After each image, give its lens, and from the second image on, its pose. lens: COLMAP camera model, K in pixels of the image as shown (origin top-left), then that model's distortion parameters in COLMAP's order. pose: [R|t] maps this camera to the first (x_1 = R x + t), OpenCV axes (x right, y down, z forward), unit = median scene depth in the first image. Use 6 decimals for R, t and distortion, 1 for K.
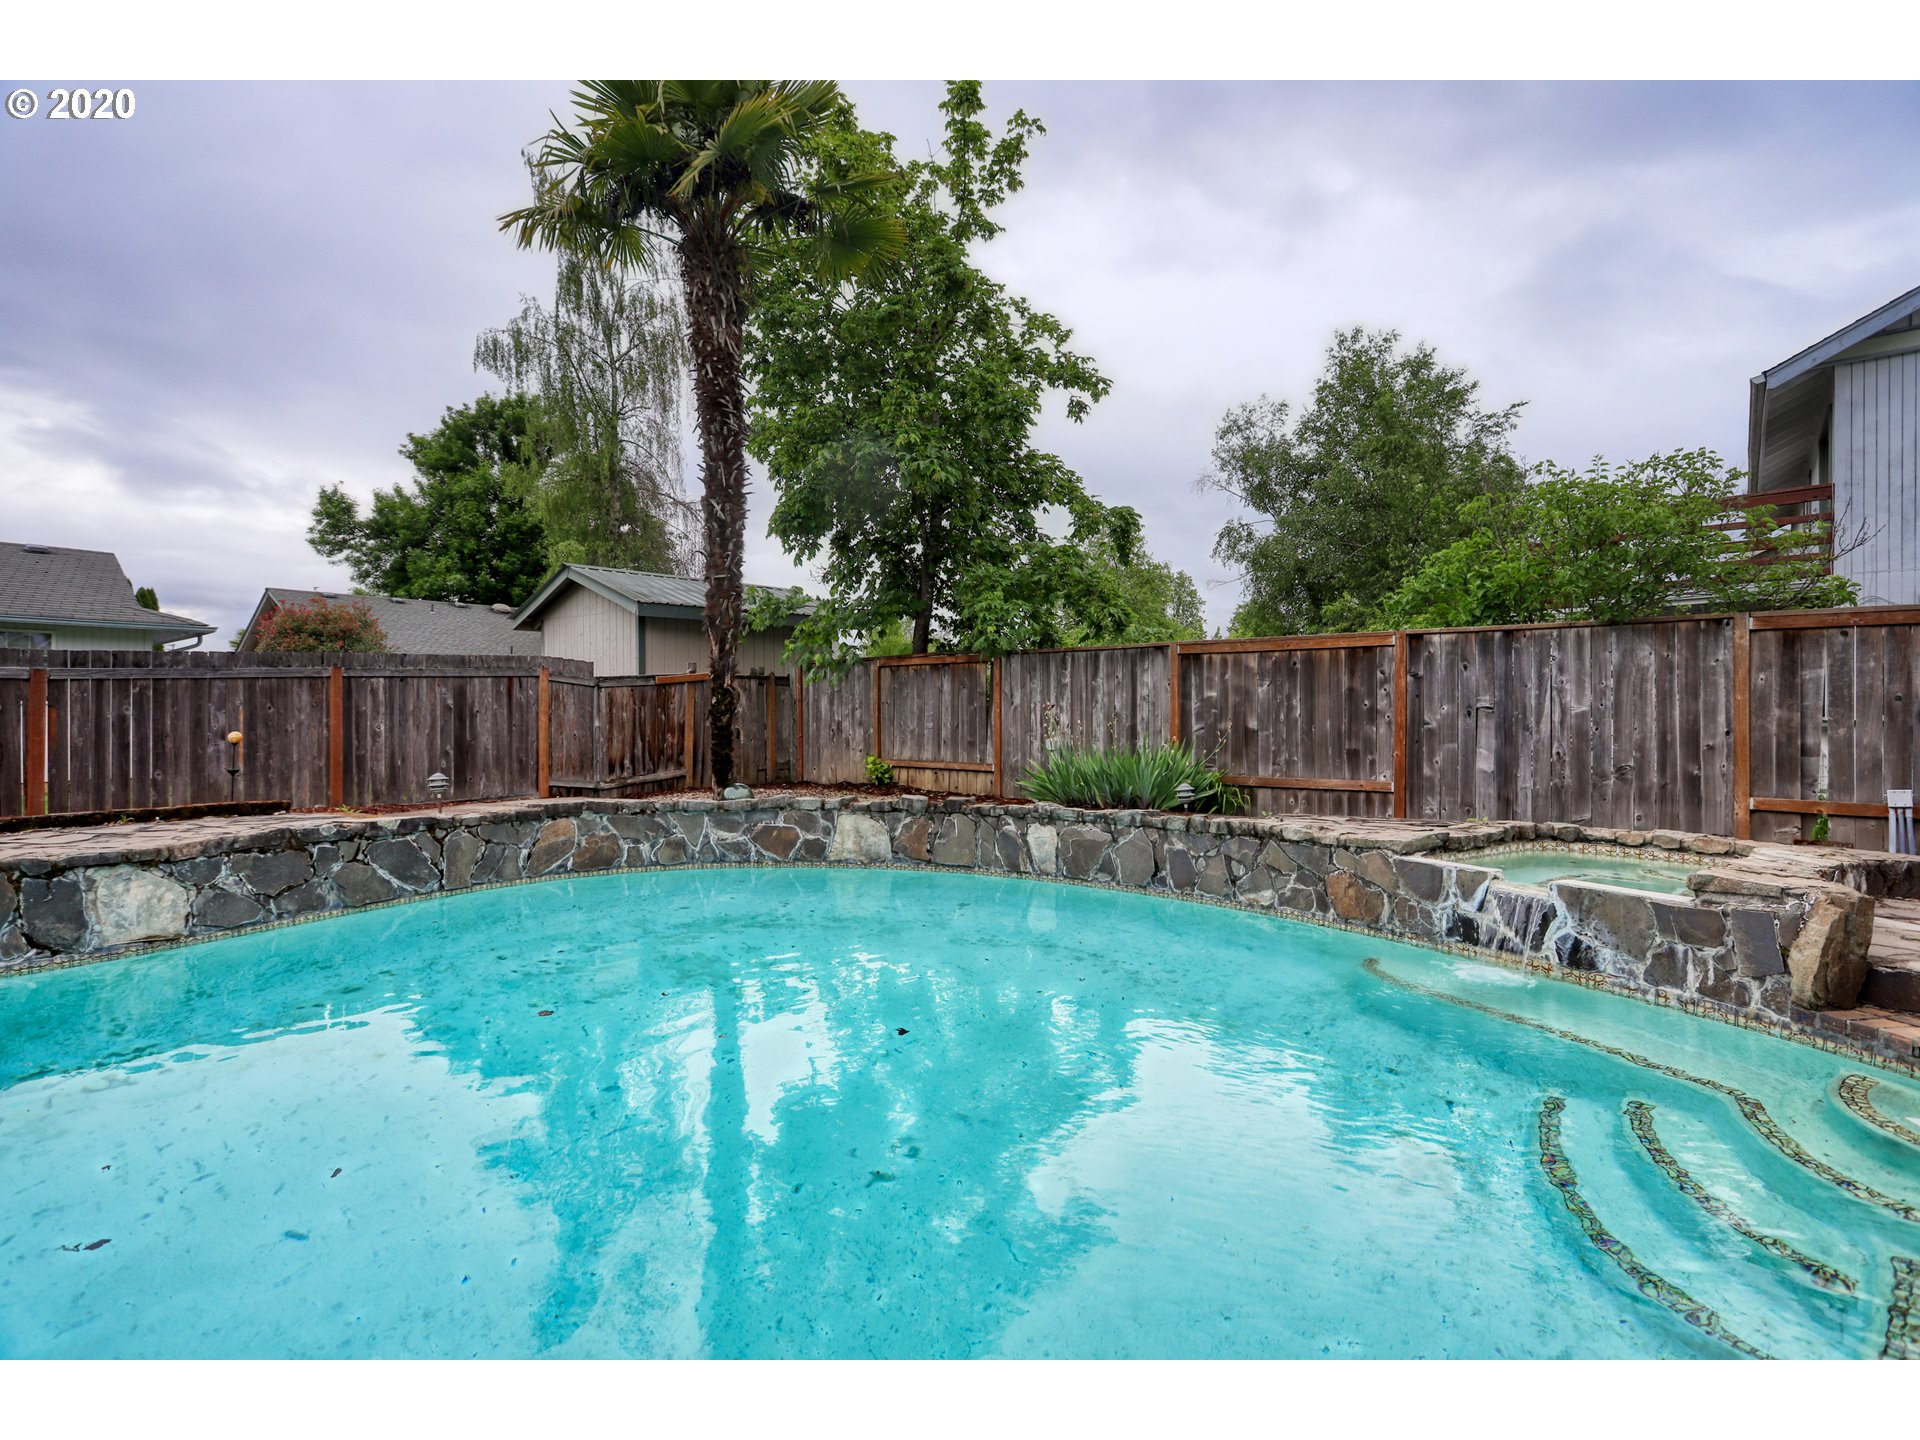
lens RADIAL K [[938.0, 0, 962.6], [0, 938.0, 714.1], [0, 0, 1]] dist [-0.061754, 0.026536]
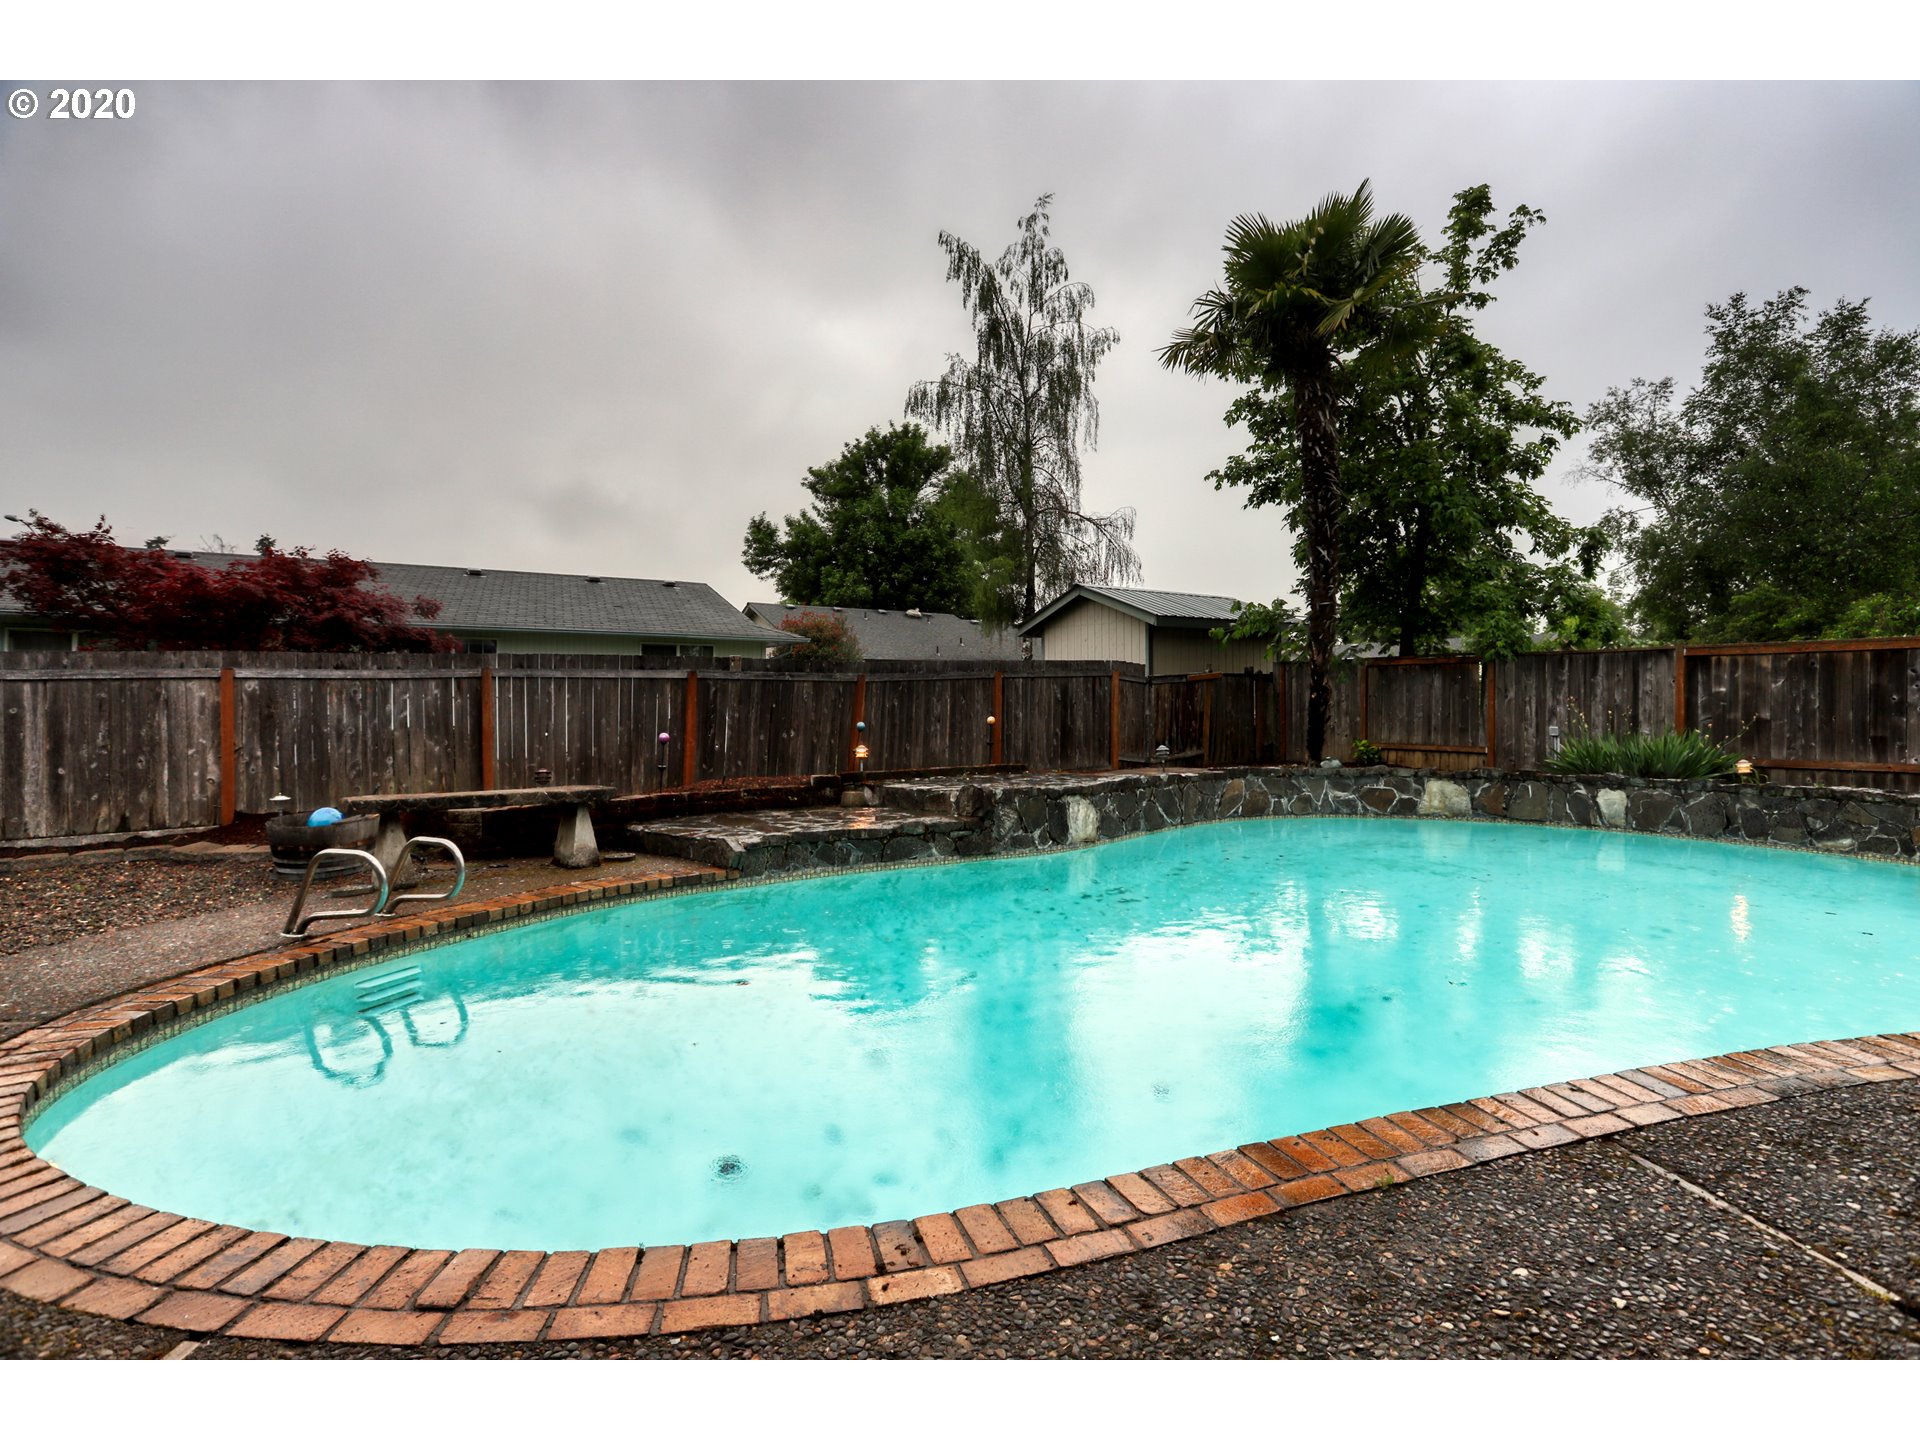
lens RADIAL K [[938.0, 0, 955.1], [0, 938.0, 709.1], [0, 0, 1]] dist [-0.061754, 0.026536]
pose [[0.960490, 0.003116, -0.278296, -0.309506], [-0.002036, 0.999989, 0.004171, 0.000678], [0.278306, -0.003440, 0.960486, -0.345006]]
